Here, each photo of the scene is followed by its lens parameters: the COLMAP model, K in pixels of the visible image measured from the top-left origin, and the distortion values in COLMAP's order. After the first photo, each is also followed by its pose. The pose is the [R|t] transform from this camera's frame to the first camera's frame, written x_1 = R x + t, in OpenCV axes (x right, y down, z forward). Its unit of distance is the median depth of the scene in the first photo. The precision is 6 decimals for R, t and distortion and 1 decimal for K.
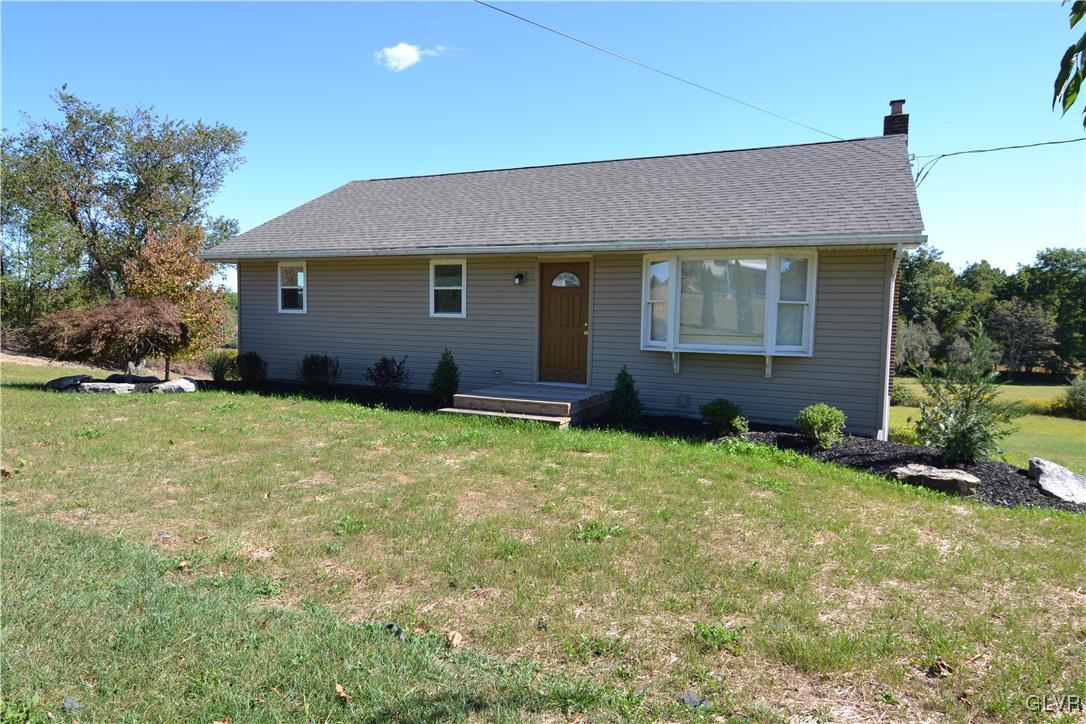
lens RADIAL K [[664.6, 0, 543.0], [0, 664.6, 362.0], [0, 0, 1]] dist [0.002947, 0.001660]
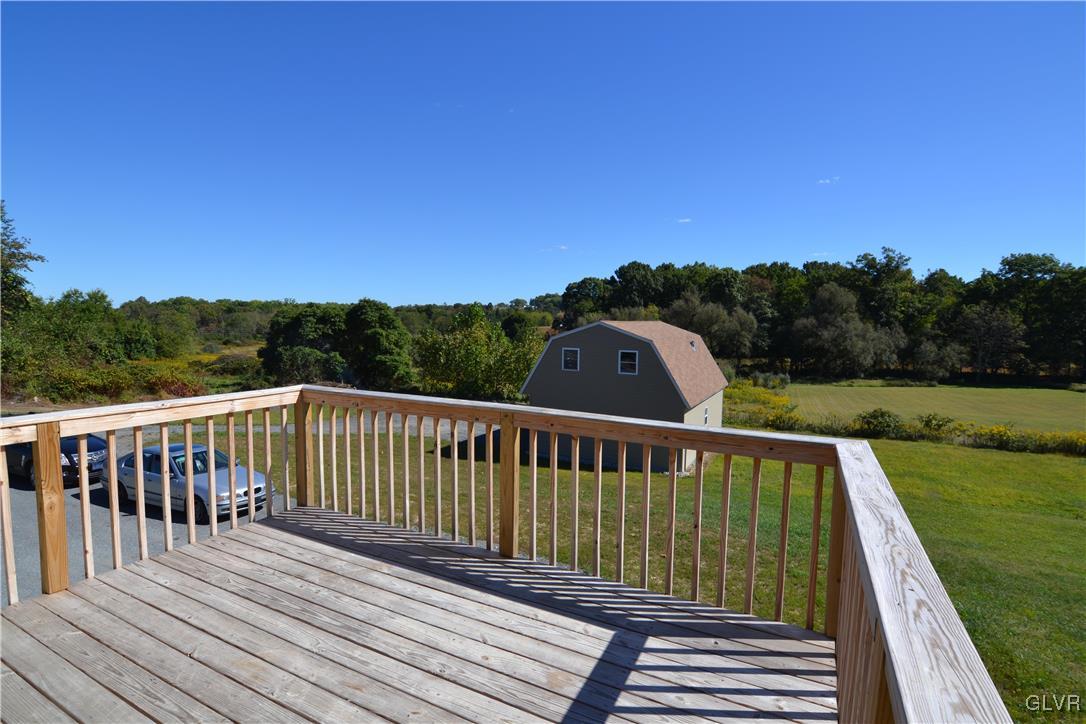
lens RADIAL K [[532.6, 0, 543.0], [0, 532.6, 362.0], [0, 0, 1]] dist [-0.003184, -0.000666]
pose [[0.998952, -0.001633, -0.045742, 0.064682], [0.002067, 0.999953, 0.009433, -0.011948], [0.045725, -0.009518, 0.998909, 0.140572]]
